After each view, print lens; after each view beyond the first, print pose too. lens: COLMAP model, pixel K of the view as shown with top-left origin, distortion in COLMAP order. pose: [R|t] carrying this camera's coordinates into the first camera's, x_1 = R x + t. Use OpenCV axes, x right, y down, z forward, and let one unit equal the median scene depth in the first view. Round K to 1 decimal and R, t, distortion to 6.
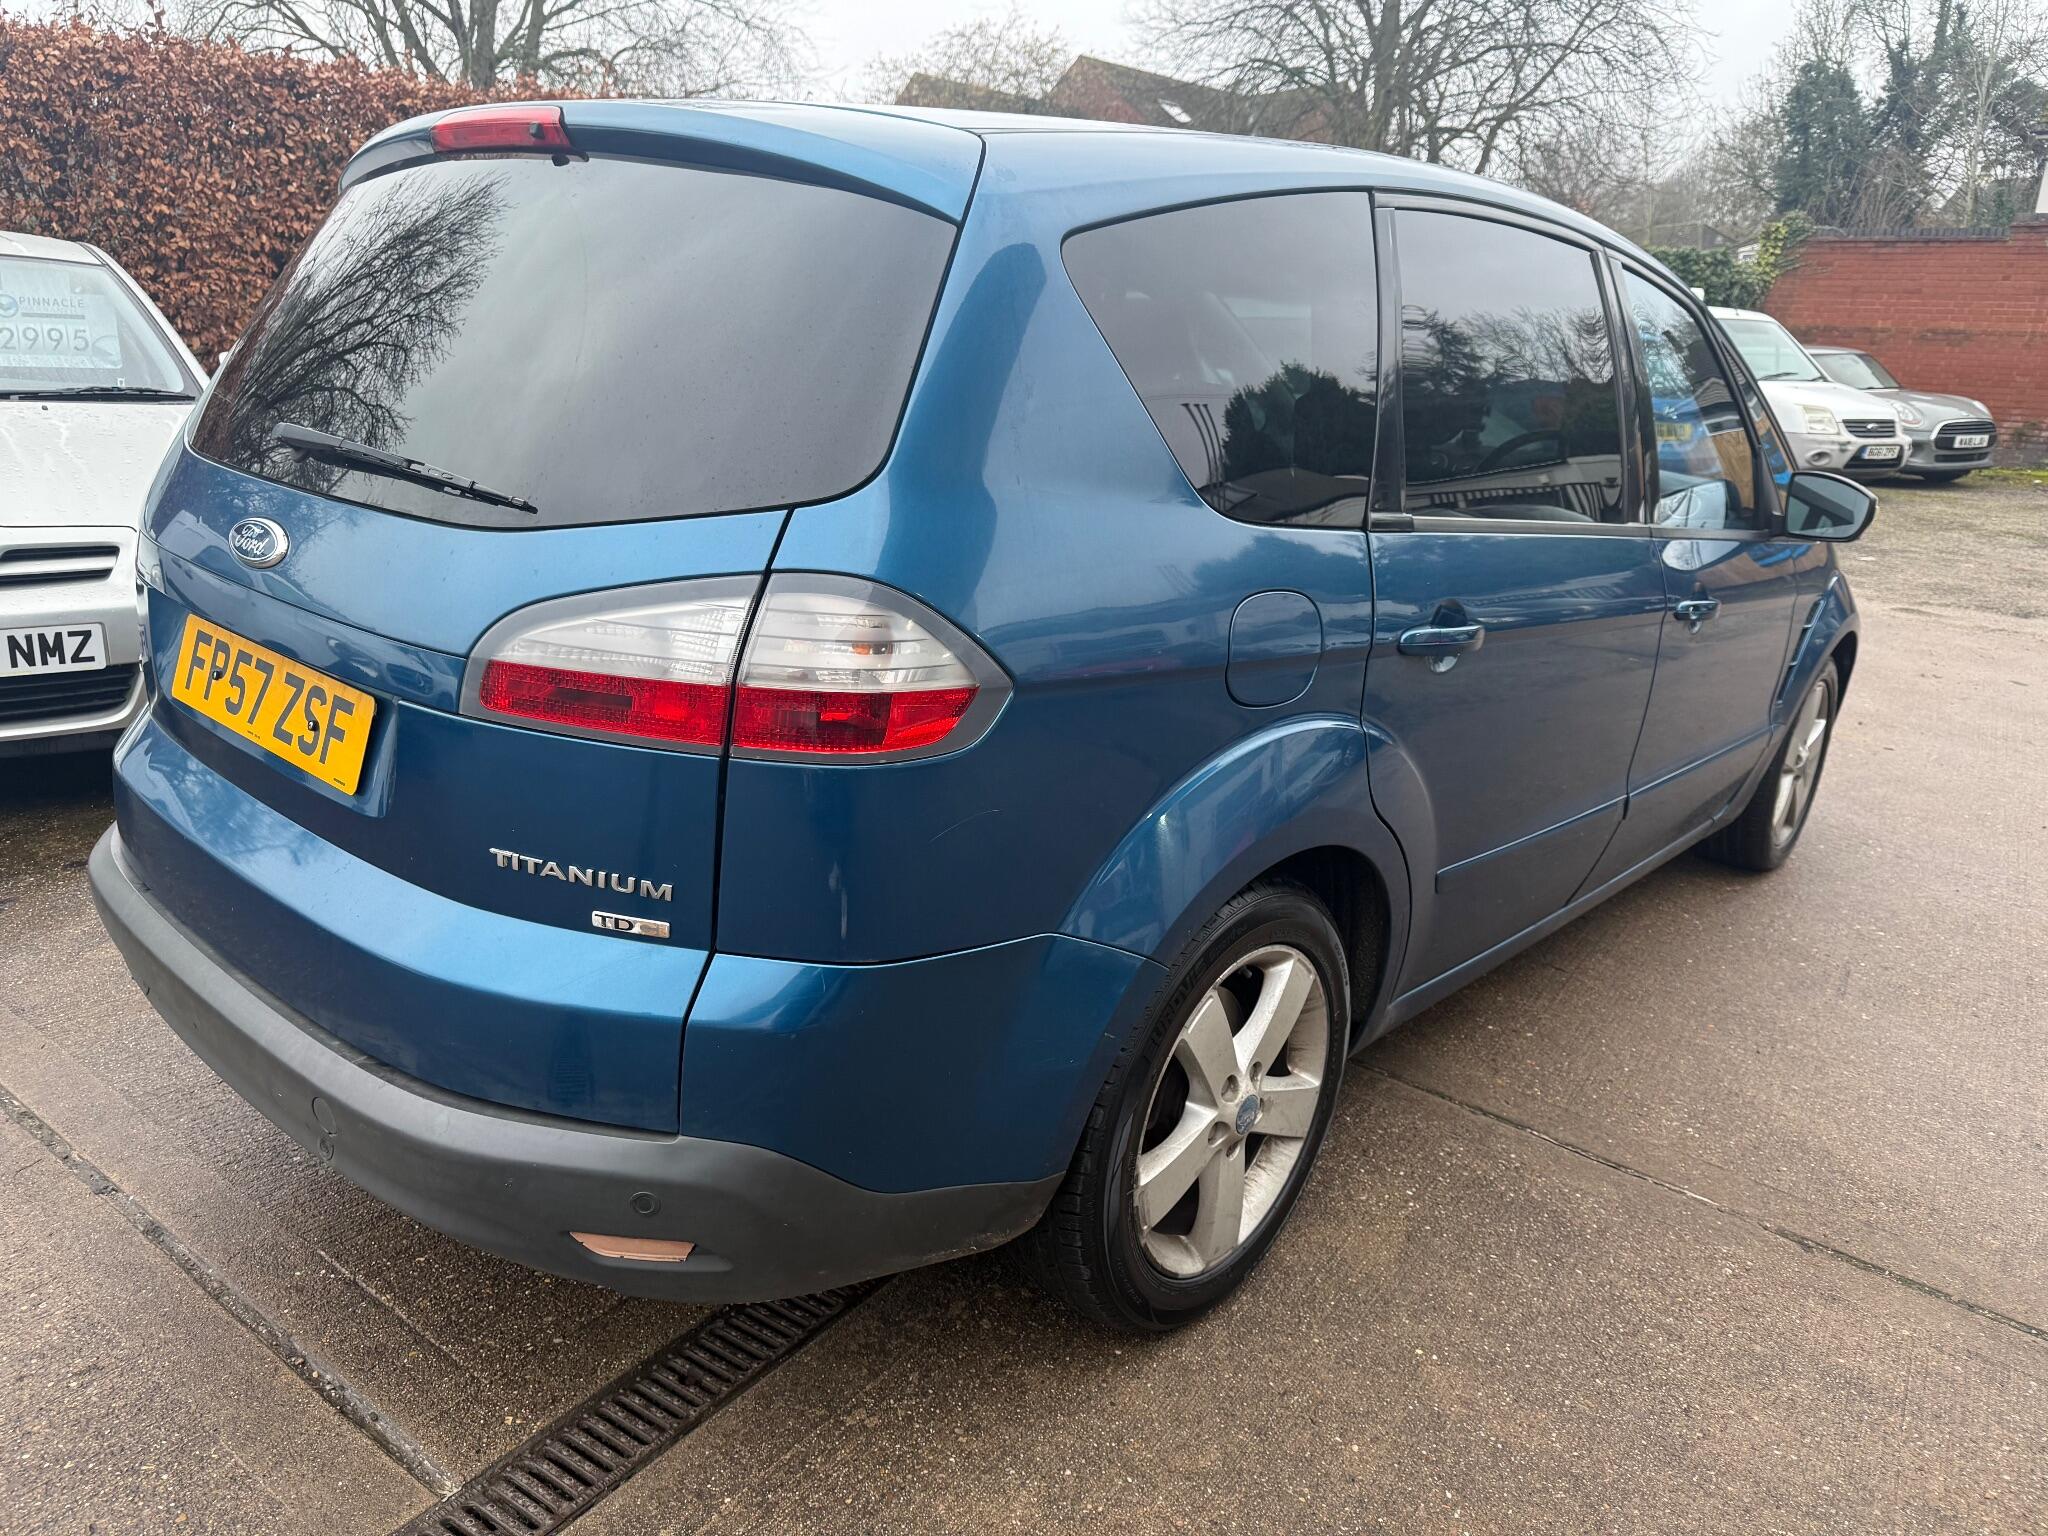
lens RADIAL K [[1438.0, 0, 1017.9], [0, 1438.0, 763.3], [0, 0, 1]] dist [0.000828, -0.010240]
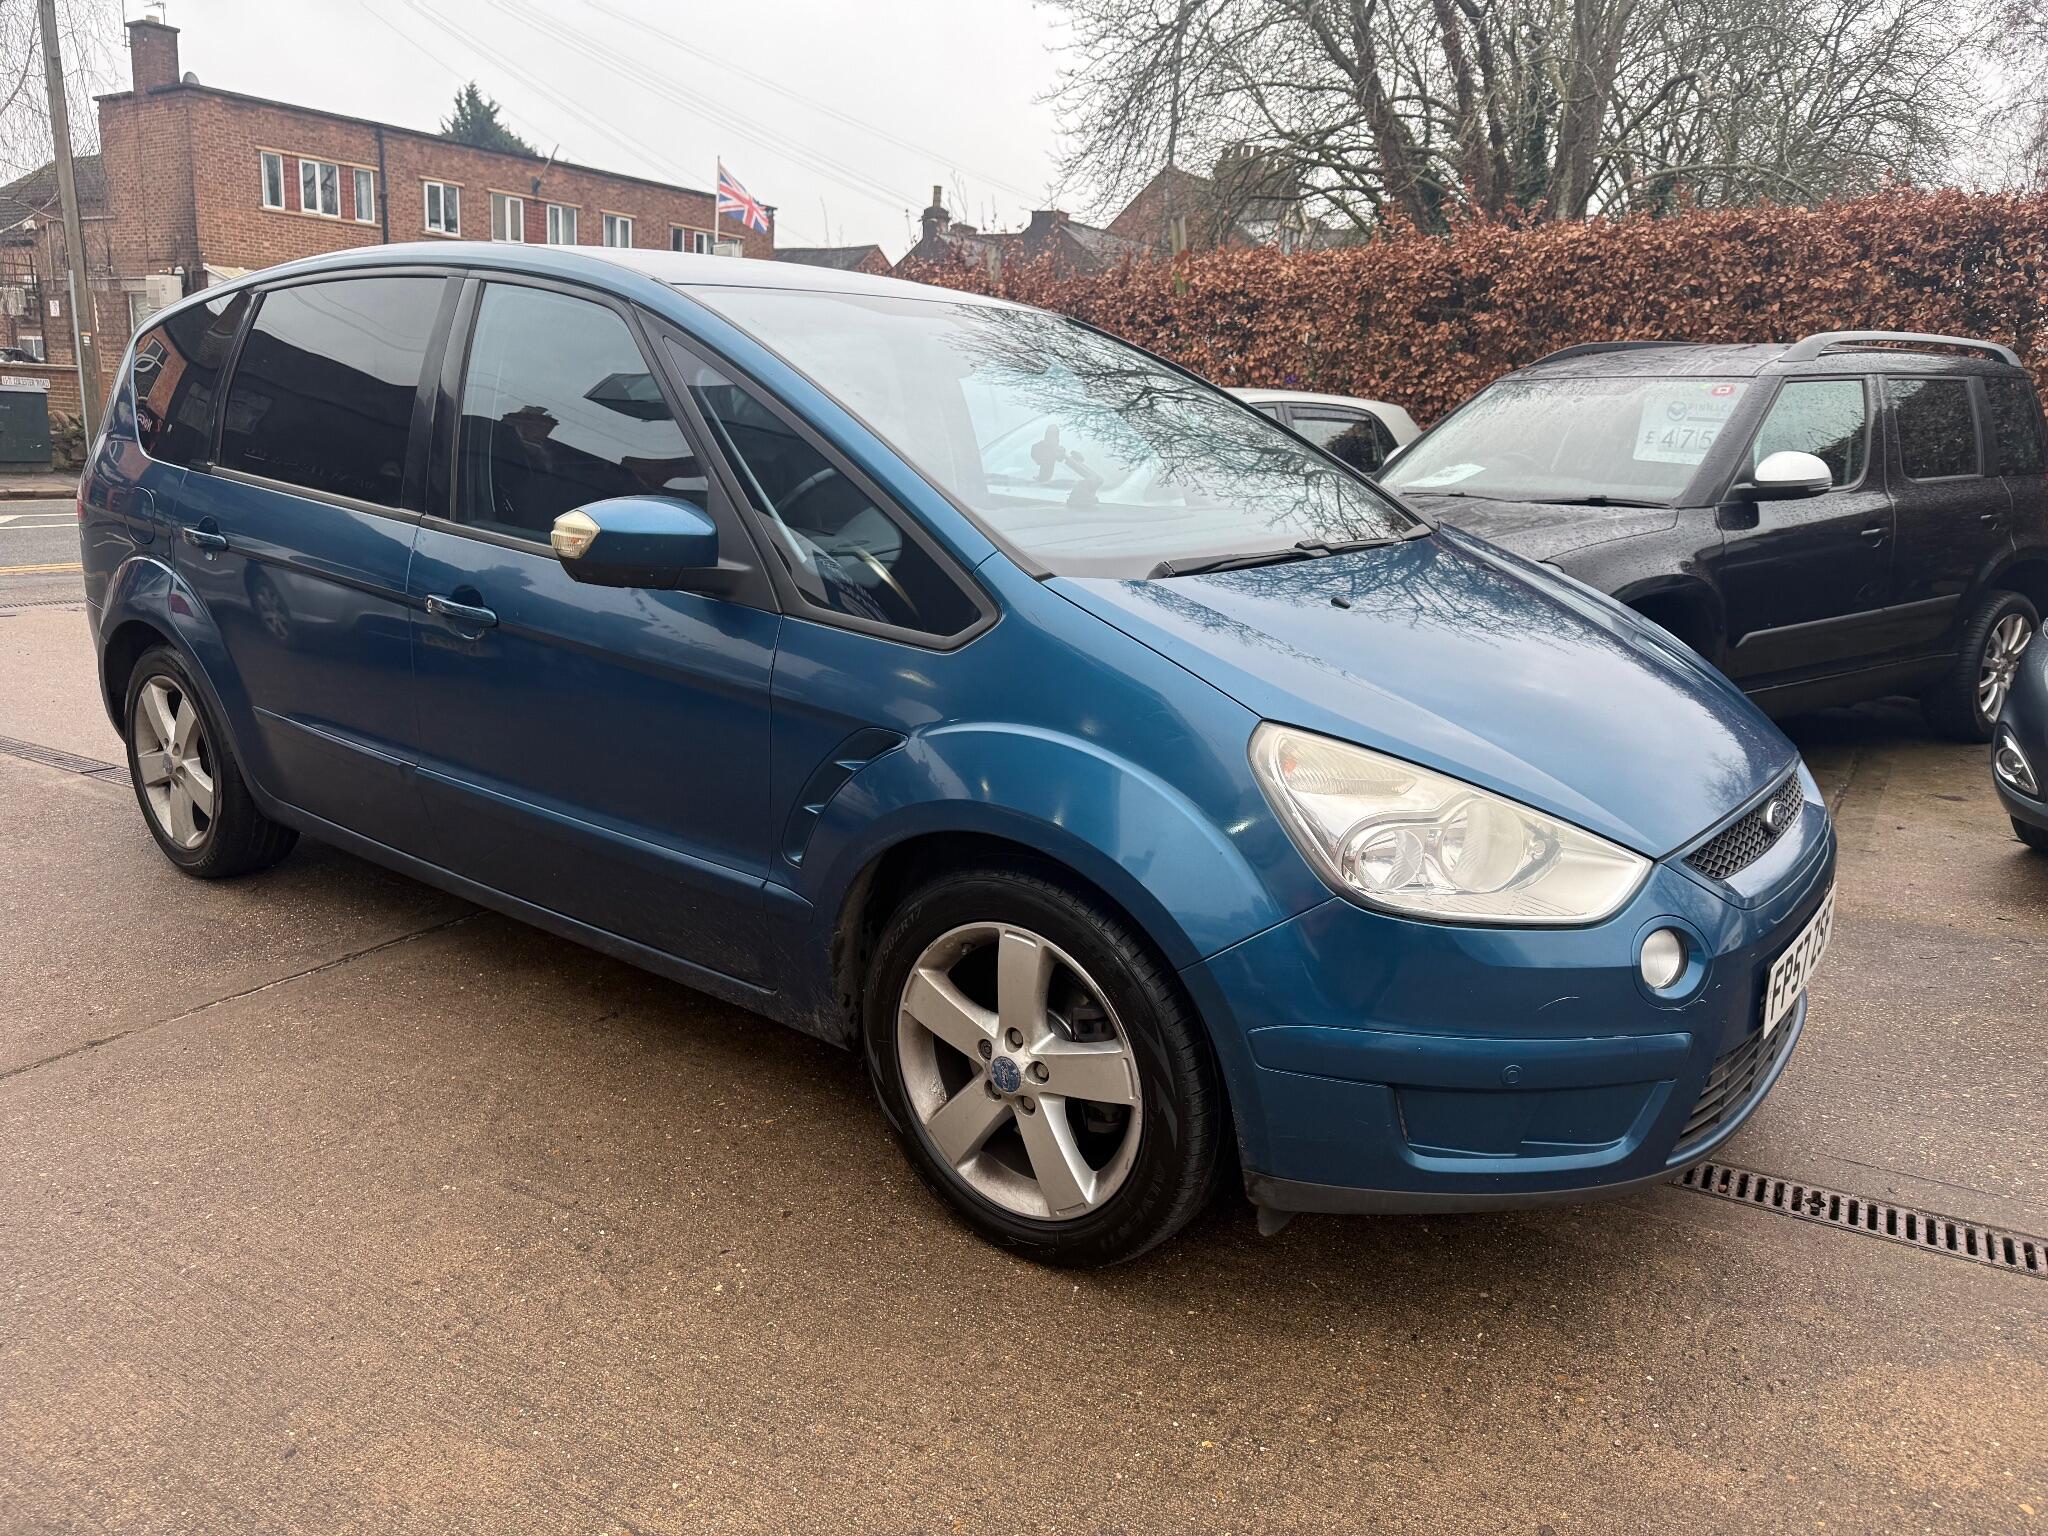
lens RADIAL K [[1435.0, 0, 1036.9], [0, 1435.0, 767.4], [0, 0, 1]] dist [-0.001404, -0.006351]
pose [[0.087888, 0.173558, -0.980894, 0.531259], [-0.293215, 0.945586, 0.141038, -0.093147], [0.951998, 0.275218, 0.133996, 0.452544]]
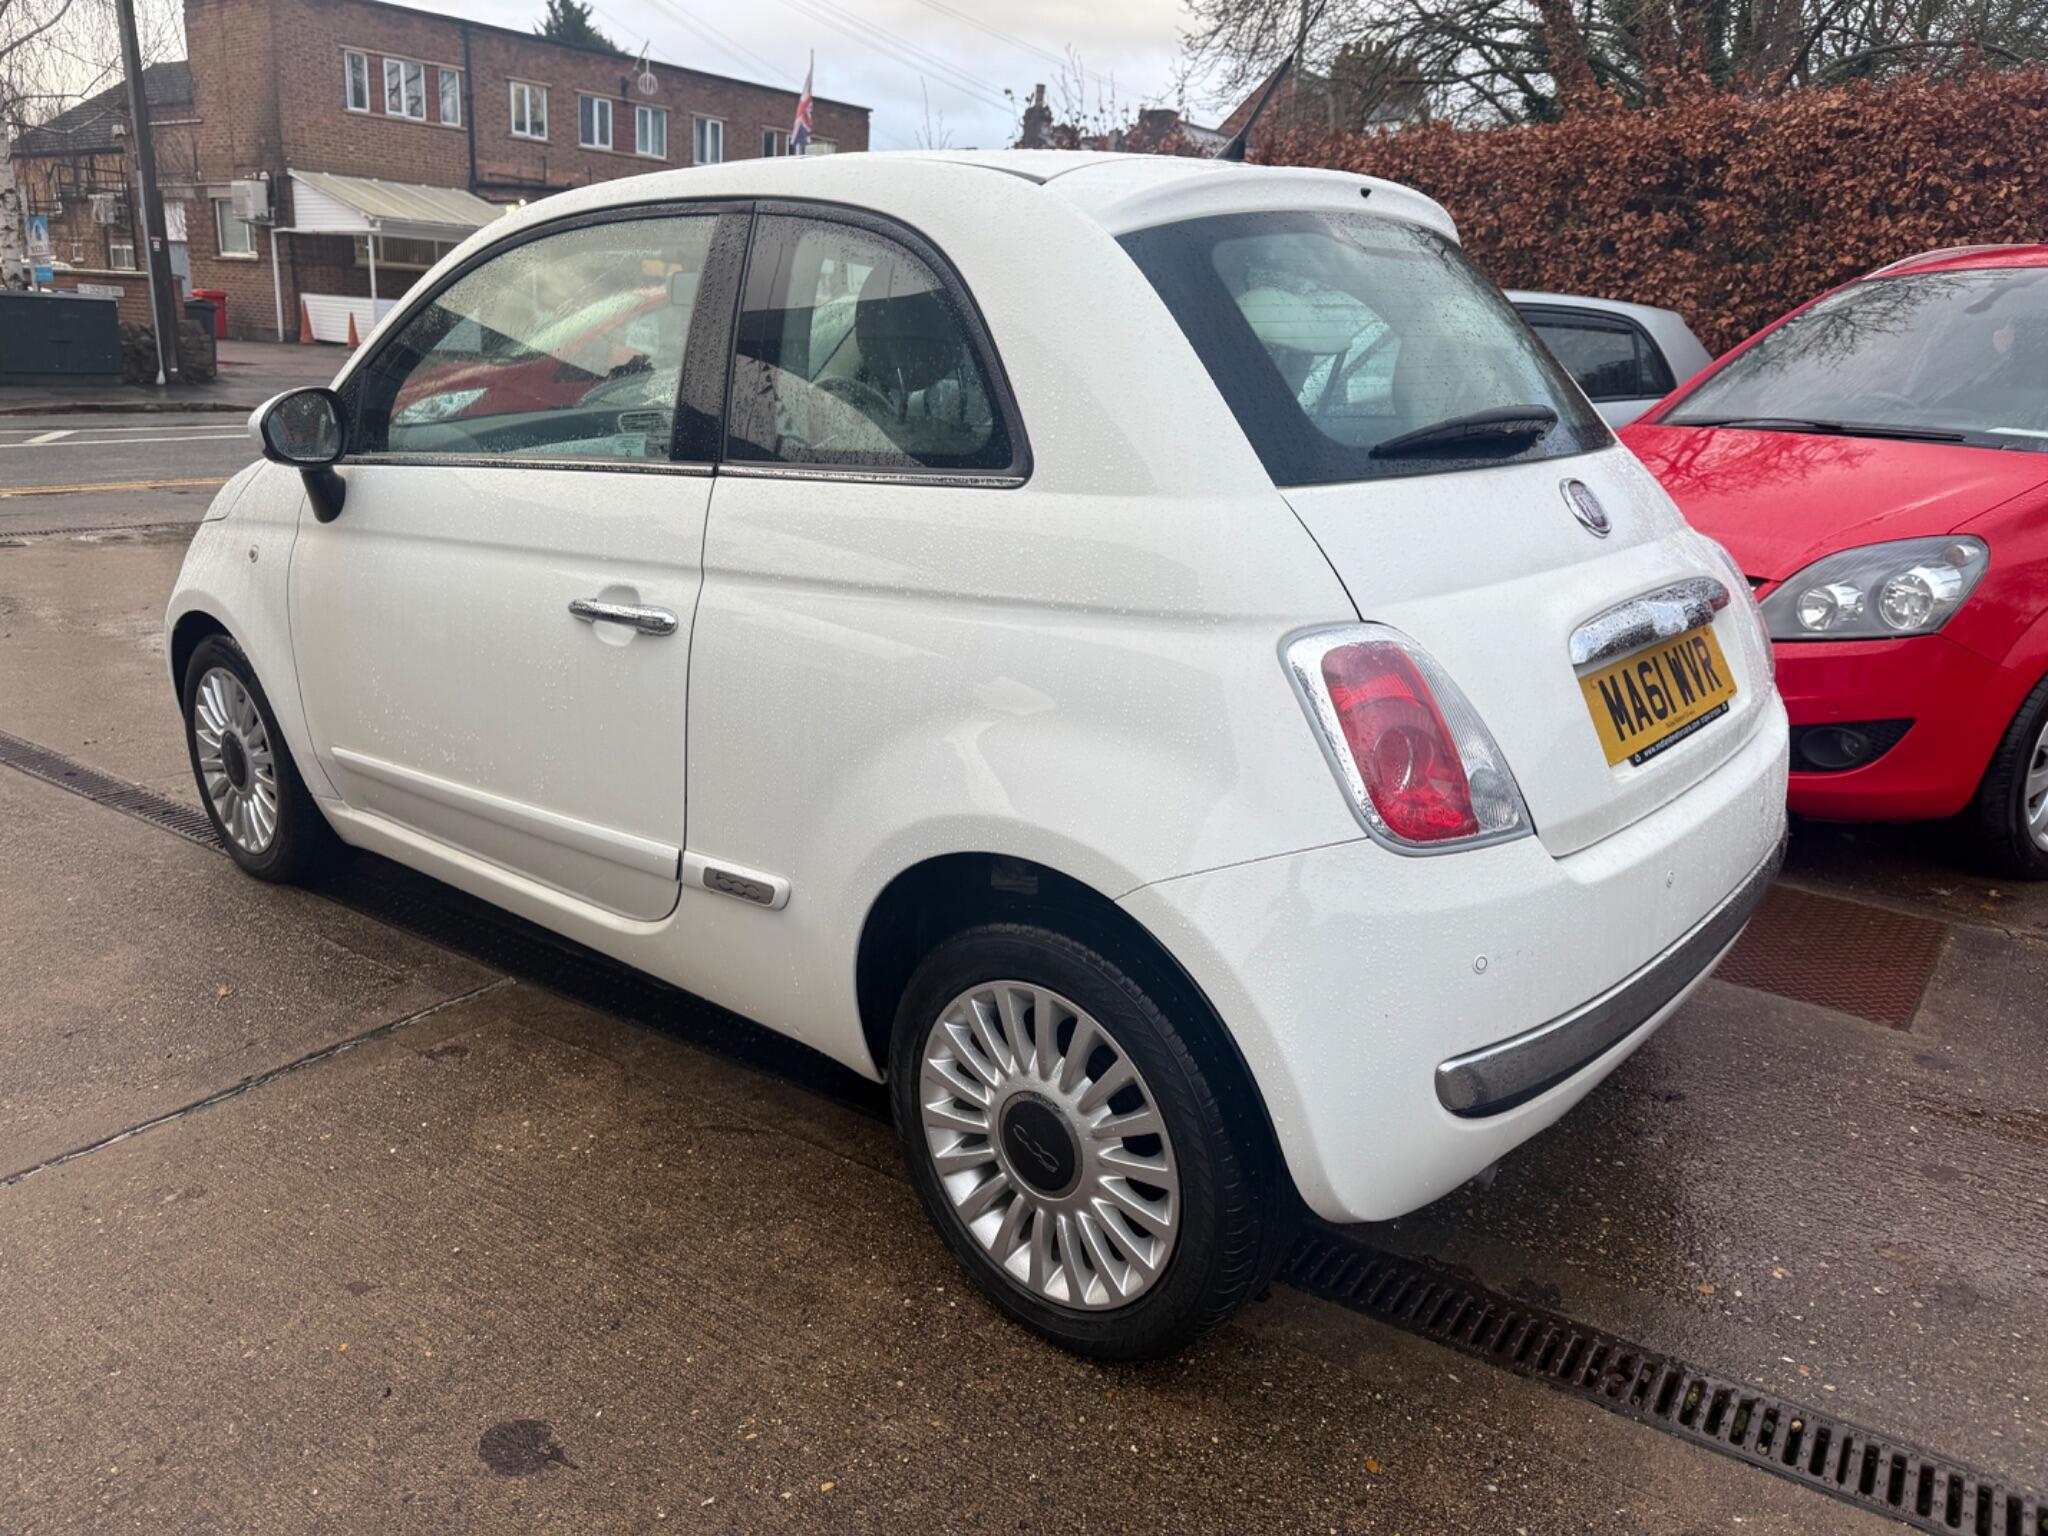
lens RADIAL K [[1445.4, 0, 1024.0], [0, 1445.4, 768.0], [0, 0, 1]] dist [-0.006168, -0.008447]
pose [[0.016309, 0.226711, -0.973825, 0.387816], [-0.302055, 0.929567, 0.211349, -0.093500], [0.953151, 0.290702, 0.083640, 0.440789]]
